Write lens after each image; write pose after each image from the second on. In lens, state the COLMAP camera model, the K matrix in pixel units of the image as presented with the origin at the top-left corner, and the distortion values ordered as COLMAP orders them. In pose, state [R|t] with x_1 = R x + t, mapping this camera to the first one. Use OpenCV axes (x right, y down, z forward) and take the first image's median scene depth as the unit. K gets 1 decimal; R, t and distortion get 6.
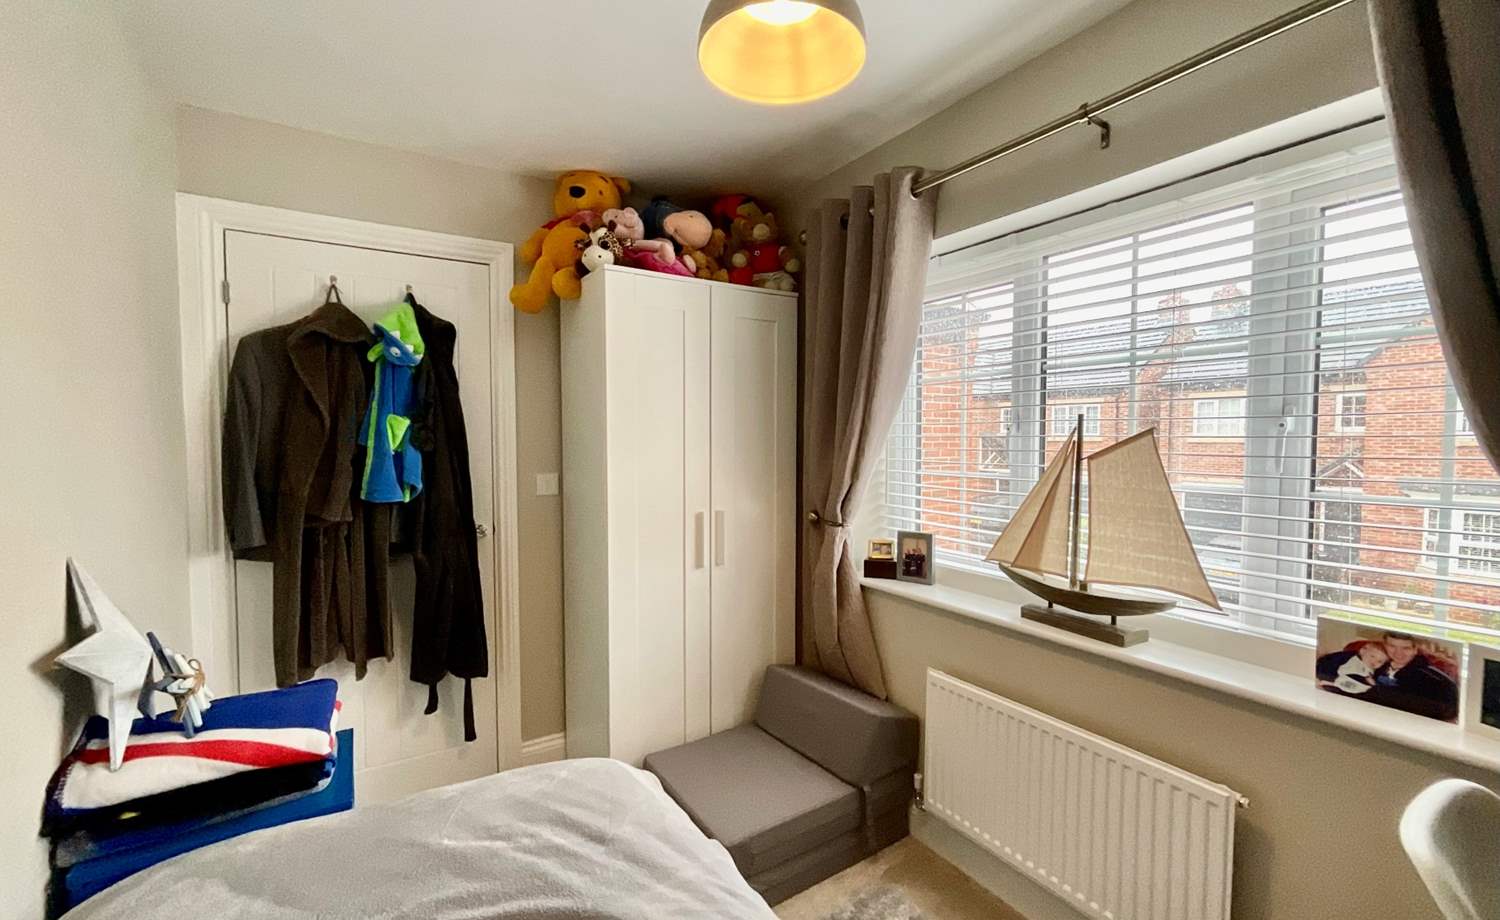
lens RADIAL K [[643.2, 0, 752.2], [0, 643.2, 463.3], [0, 0, 1]] dist [-0.018483, 0.000005]
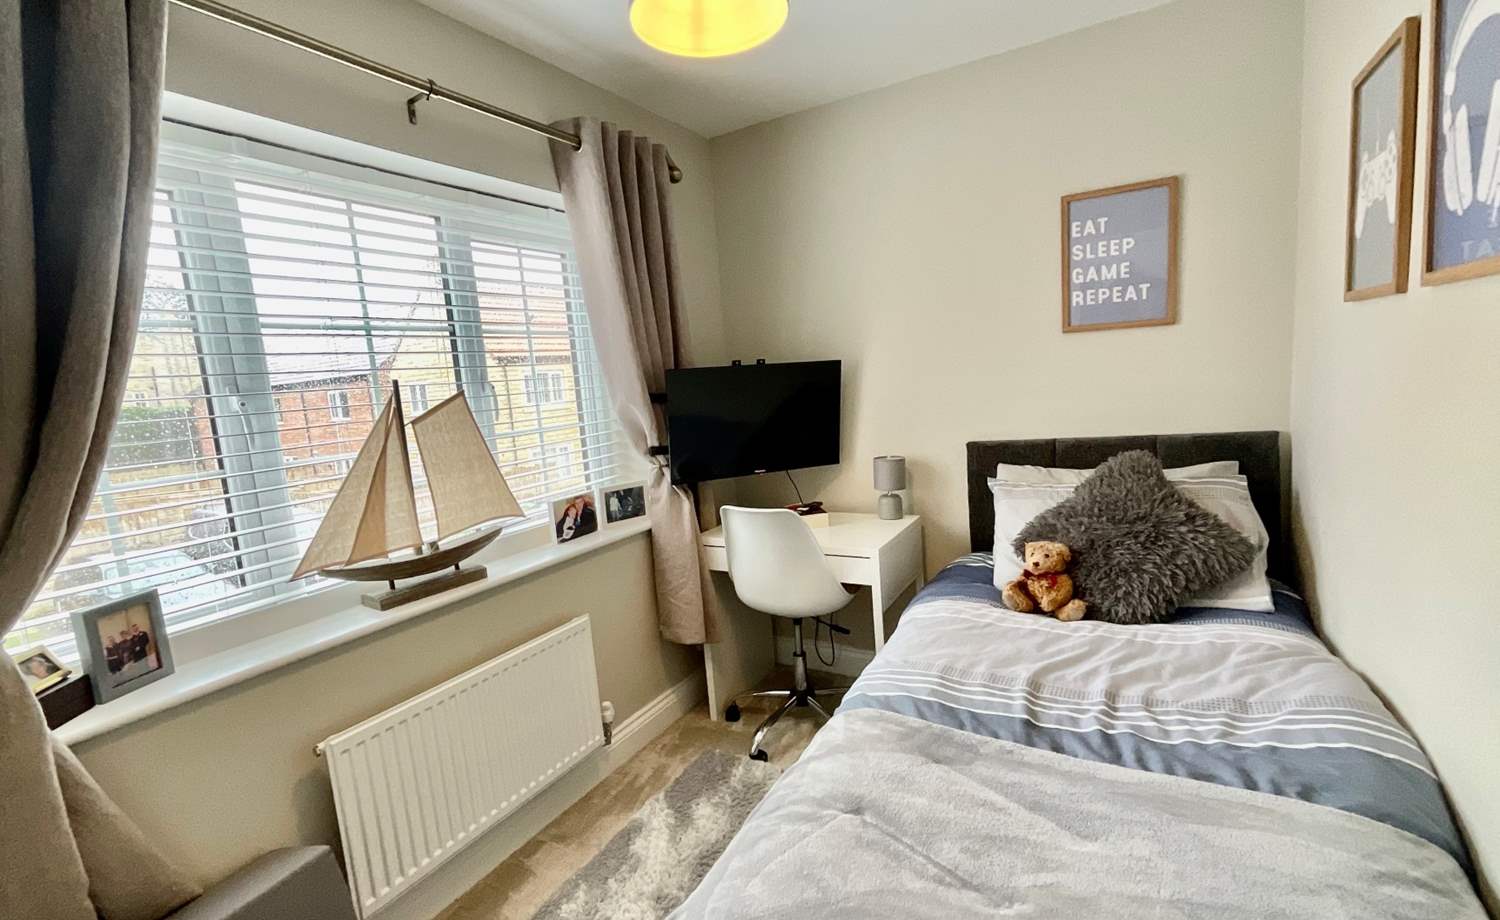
lens RADIAL K [[643.2, 0, 752.2], [0, 643.2, 463.3], [0, 0, 1]] dist [-0.018483, 0.000005]
pose [[-0.474339, -0.083720, 0.876352, -0.623604], [0.108142, 0.982387, 0.152384, -0.041665], [-0.873675, 0.167052, -0.456931, 1.000592]]
